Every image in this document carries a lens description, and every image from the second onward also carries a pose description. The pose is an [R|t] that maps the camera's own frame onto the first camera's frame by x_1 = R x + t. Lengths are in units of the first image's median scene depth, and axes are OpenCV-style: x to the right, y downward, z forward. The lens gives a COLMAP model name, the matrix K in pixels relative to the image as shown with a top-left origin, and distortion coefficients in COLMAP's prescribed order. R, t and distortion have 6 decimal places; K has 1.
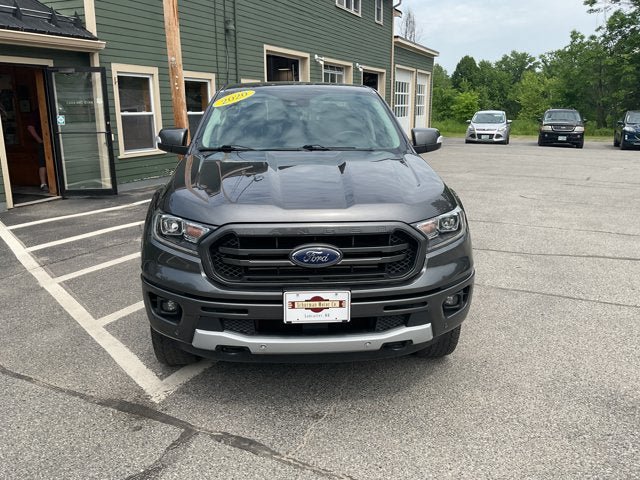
lens RADIAL K [[532.9, 0, 316.9], [0, 532.9, 239.4], [0, 0, 1]] dist [0.050650, -0.099466]
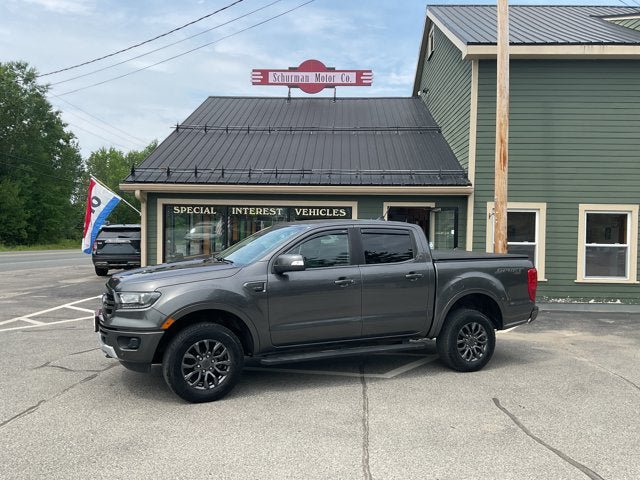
lens RADIAL K [[529.0, 0, 316.9], [0, 529.0, 238.8], [0, 0, 1]] dist [0.087463, -0.164791]
pose [[0.358050, 0.024006, -0.933394, 0.639661], [-0.242517, 0.967751, -0.068140, -0.074838], [0.901657, 0.250761, 0.352325, 0.255204]]
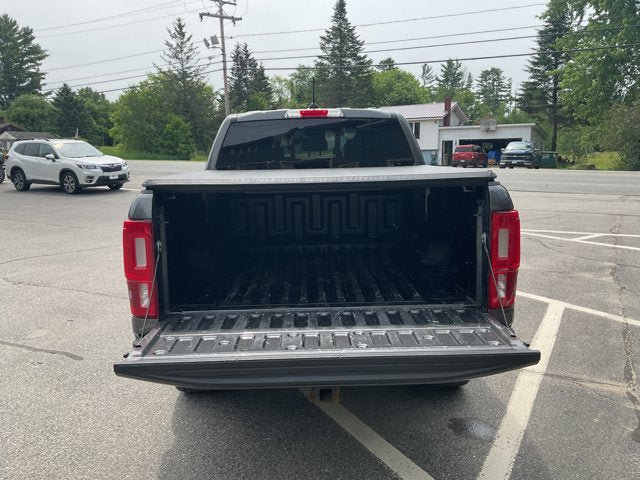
lens RADIAL K [[532.9, 0, 316.9], [0, 532.9, 239.4], [0, 0, 1]] dist [0.050650, -0.099466]
pose [[-0.998272, 0.008395, 0.058156, -0.051970], [0.031114, 0.915116, 0.401989, -0.247853], [-0.049844, 0.403104, -0.913796, 1.030044]]
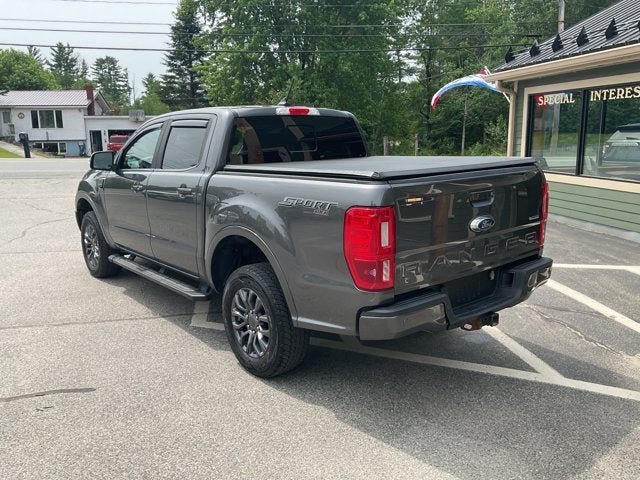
lens RADIAL K [[529.0, 0, 316.9], [0, 529.0, 238.8], [0, 0, 1]] dist [0.087463, -0.164791]
pose [[-0.815017, 0.124982, -0.565797, 0.233033], [-0.126612, 0.914452, 0.384379, -0.249223], [0.565435, 0.384913, -0.729470, 1.000961]]
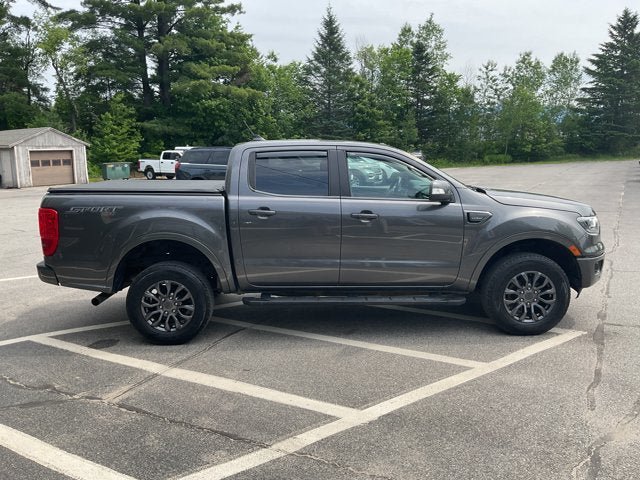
lens RADIAL K [[535.2, 0, 316.7], [0, 535.2, 240.4], [0, 0, 1]] dist [0.018837, -0.044404]
pose [[0.055982, -0.165488, 0.984622, -0.617543], [0.253500, 0.956208, 0.146299, -0.136660], [-0.965714, 0.241412, 0.095482, 0.501928]]
